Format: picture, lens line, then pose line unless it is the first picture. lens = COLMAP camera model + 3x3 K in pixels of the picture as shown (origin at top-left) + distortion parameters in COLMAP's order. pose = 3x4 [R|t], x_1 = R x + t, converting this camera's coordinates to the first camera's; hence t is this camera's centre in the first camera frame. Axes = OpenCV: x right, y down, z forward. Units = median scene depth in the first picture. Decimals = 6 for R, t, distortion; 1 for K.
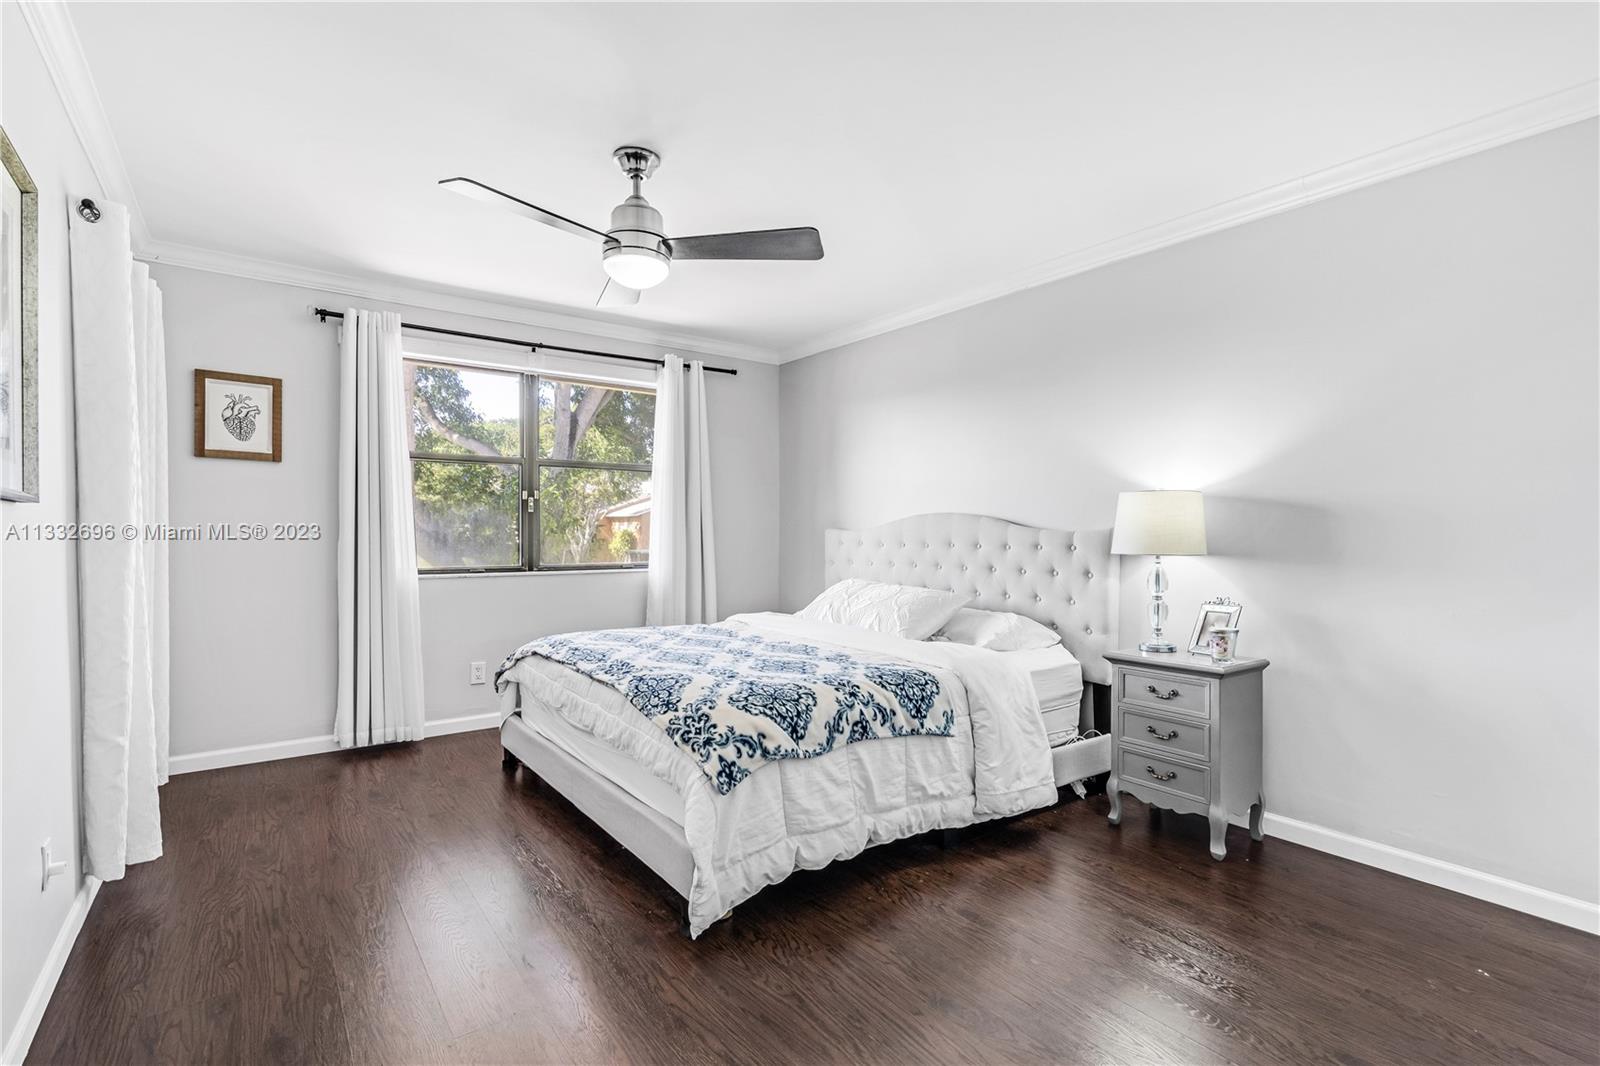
lens RADIAL K [[748.7, 0, 800.0], [0, 748.7, 533.0], [0, 0, 1]] dist [-0.000159, 0.000030]
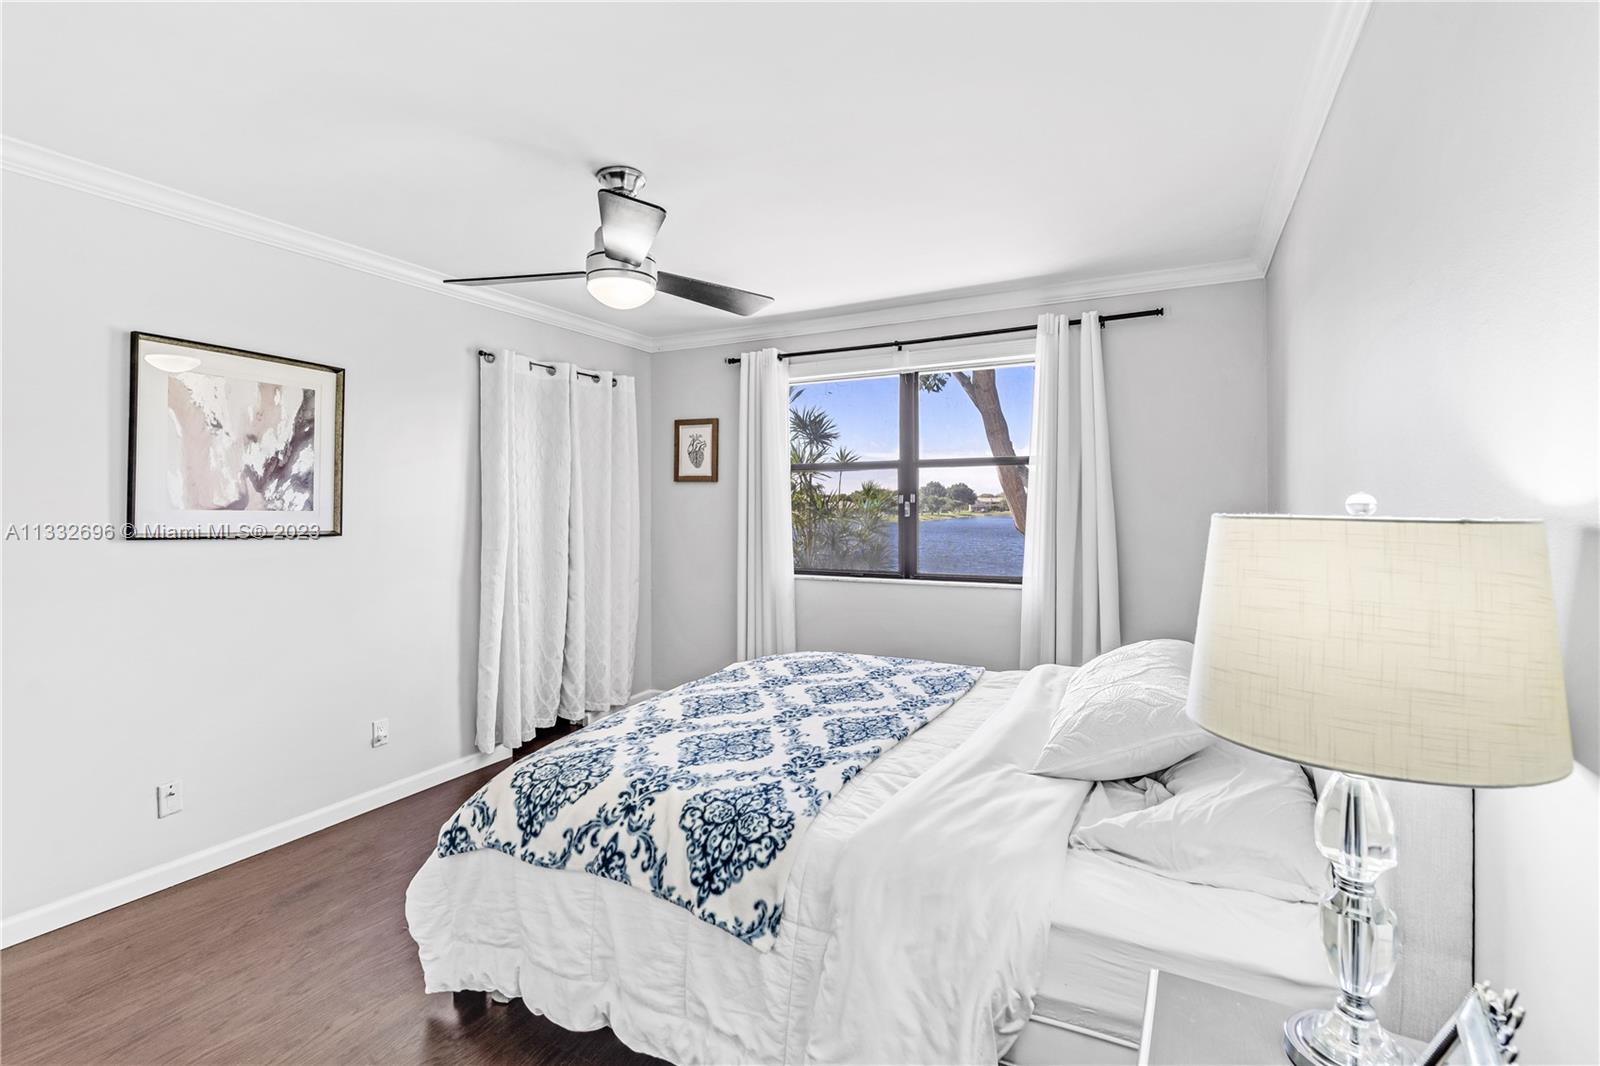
lens RADIAL K [[736.5, 0, 799.4], [0, 736.5, 502.3], [0, 0, 1]] dist [-0.001089, -0.000076]
pose [[0.445001, -0.010829, -0.895464, 0.531493], [0.002571, 0.999938, -0.010815, -0.046263], [0.895526, 0.002511, 0.445002, 0.573589]]
